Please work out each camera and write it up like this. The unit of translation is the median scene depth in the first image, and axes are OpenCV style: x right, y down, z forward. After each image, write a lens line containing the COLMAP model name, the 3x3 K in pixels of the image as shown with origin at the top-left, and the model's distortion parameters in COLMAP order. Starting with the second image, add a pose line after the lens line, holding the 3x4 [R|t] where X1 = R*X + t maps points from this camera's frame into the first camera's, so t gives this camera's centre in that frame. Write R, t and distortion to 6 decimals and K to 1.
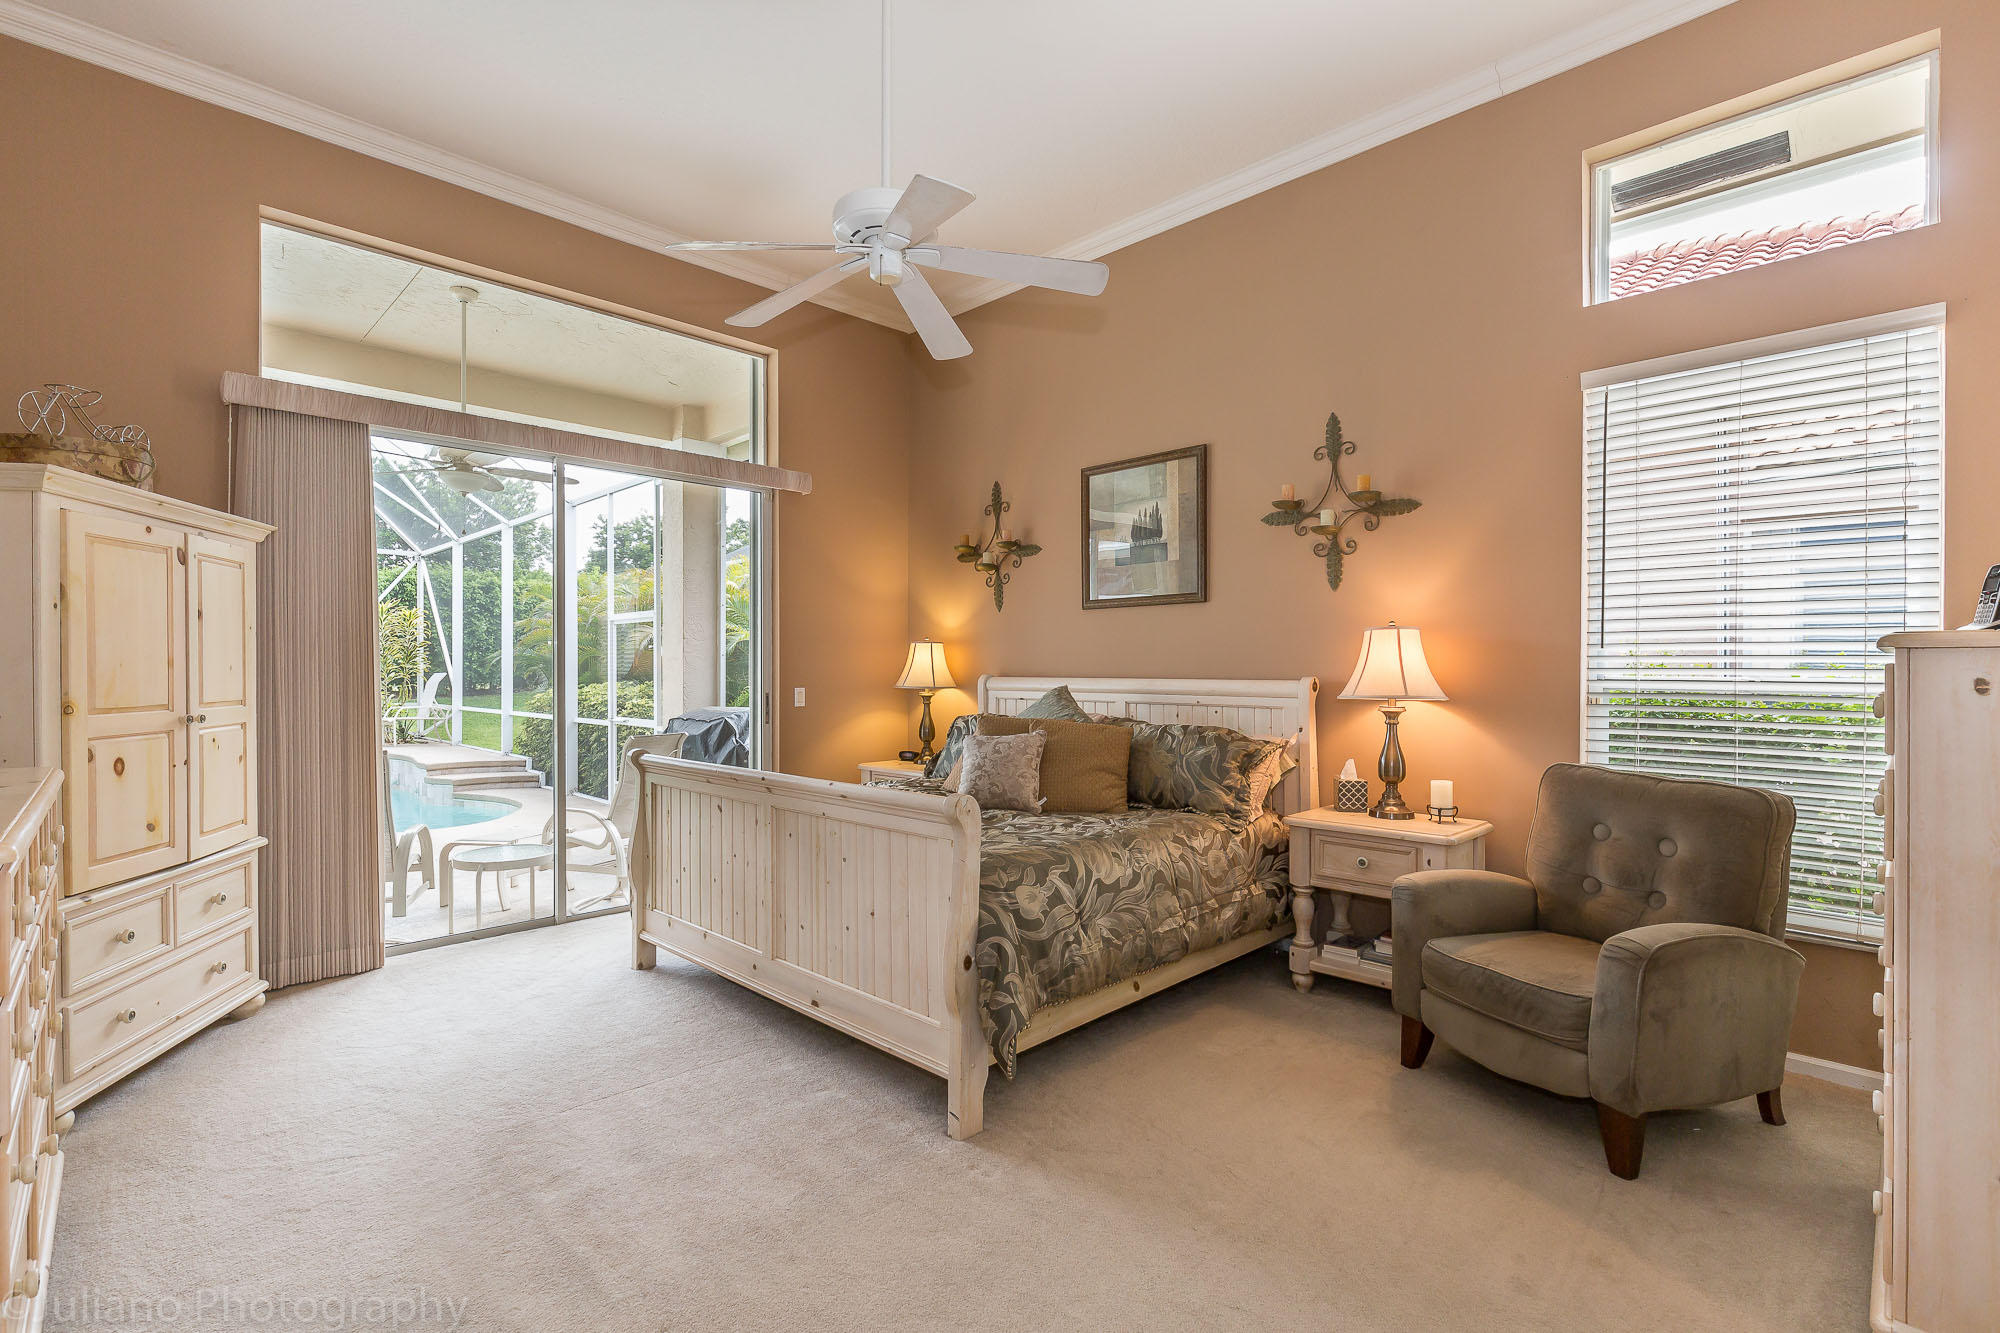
lens RADIAL K [[923.1, 0, 1000.0], [0, 923.1, 666.5], [0, 0, 1]] dist [0.000670, -0.000009]
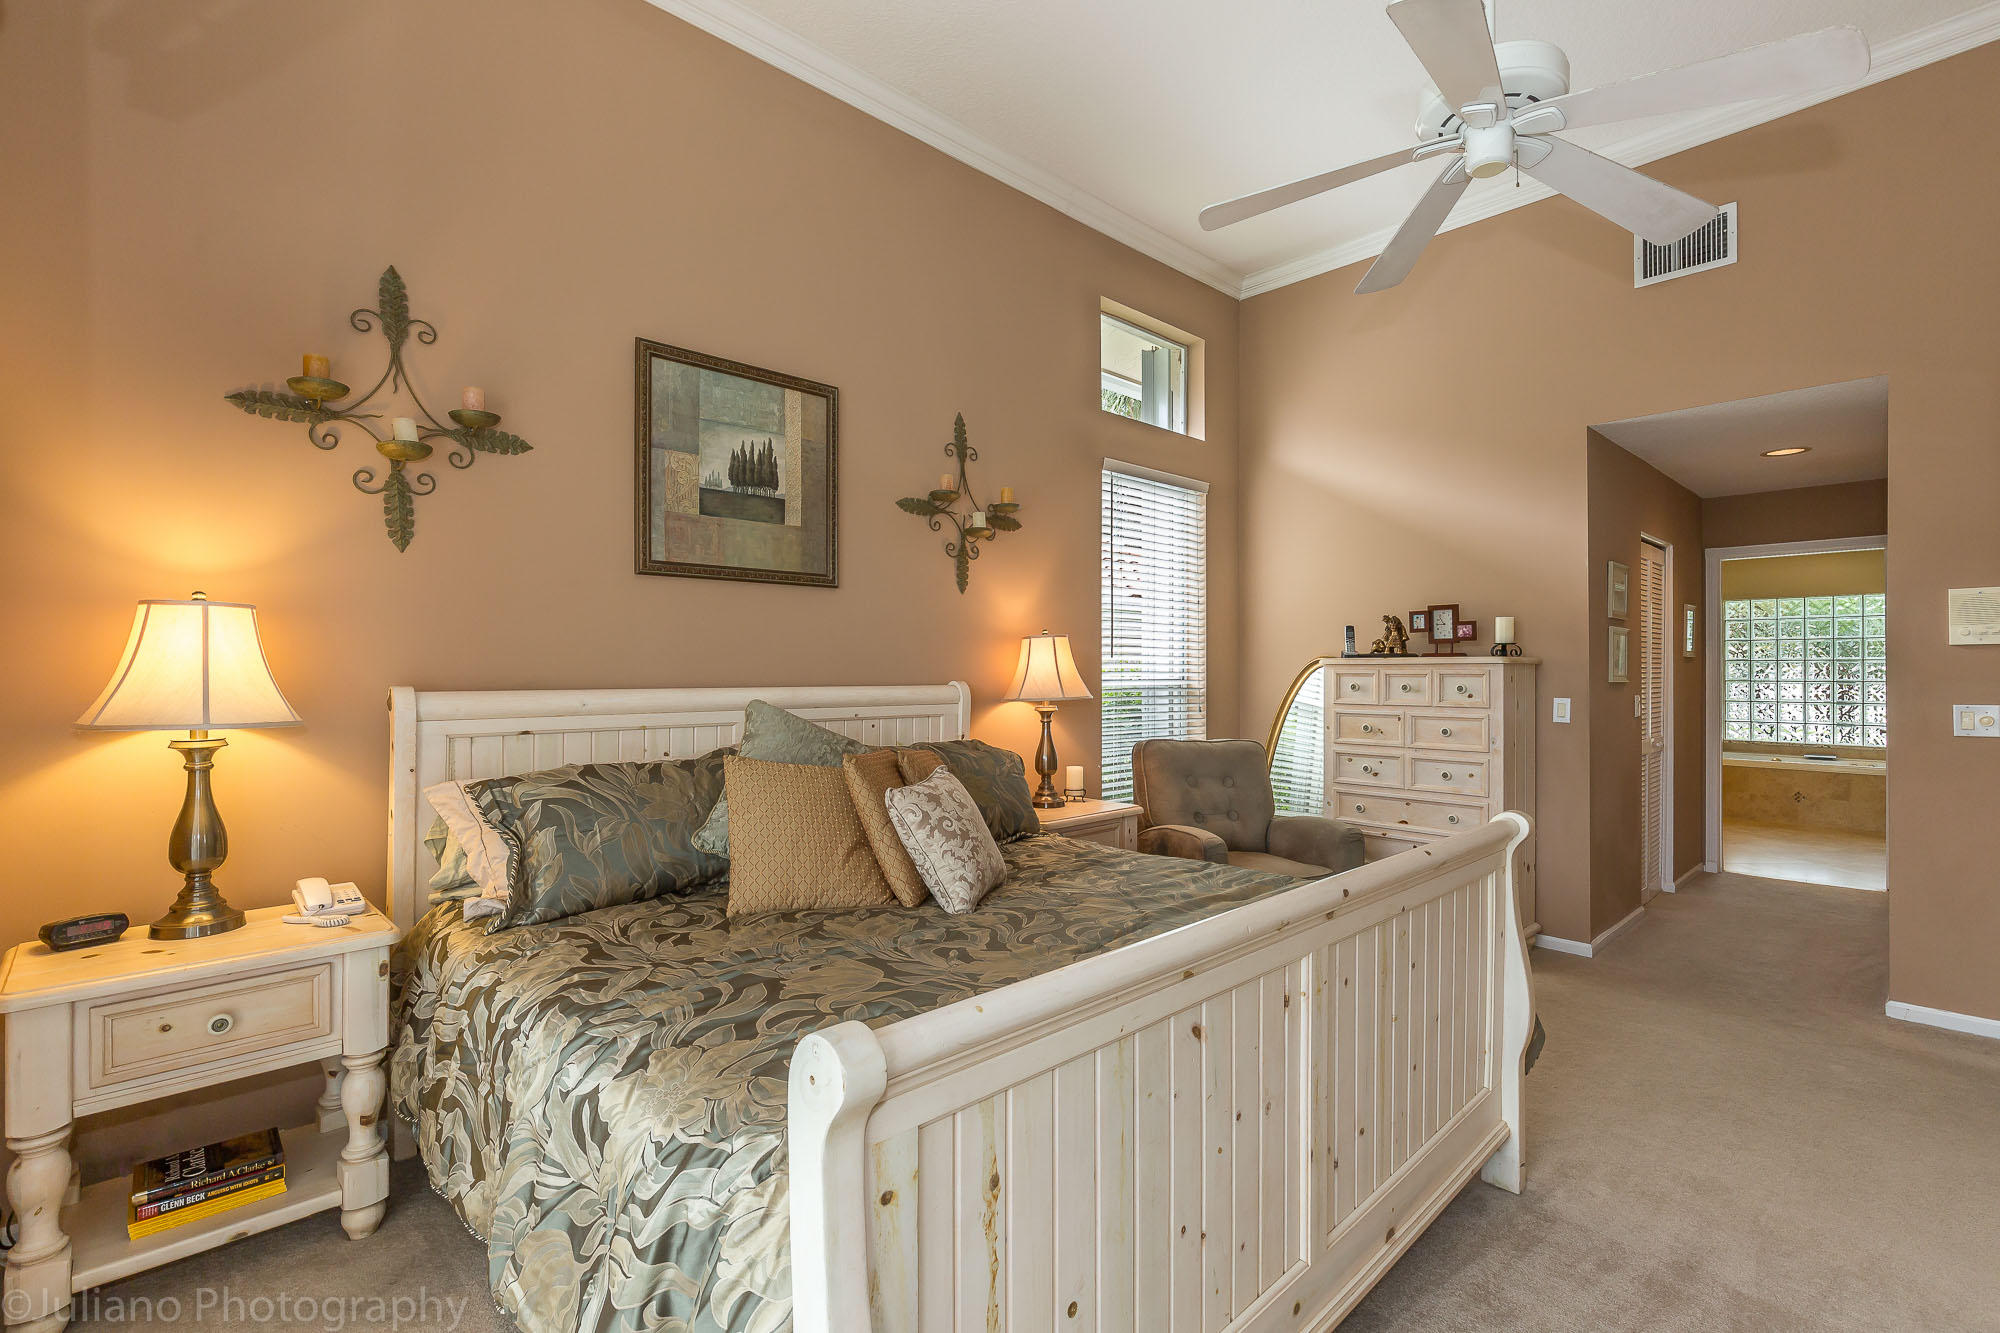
lens RADIAL K [[890.8, 0, 1003.5], [0, 890.8, 670.4], [0, 0, 1]] dist [-0.000882, -0.000261]
pose [[0.033652, 0.002559, 0.999430, -0.519277], [0.002371, 0.999994, -0.002640, 0.002482], [-0.999431, 0.002459, 0.033646, 0.815201]]
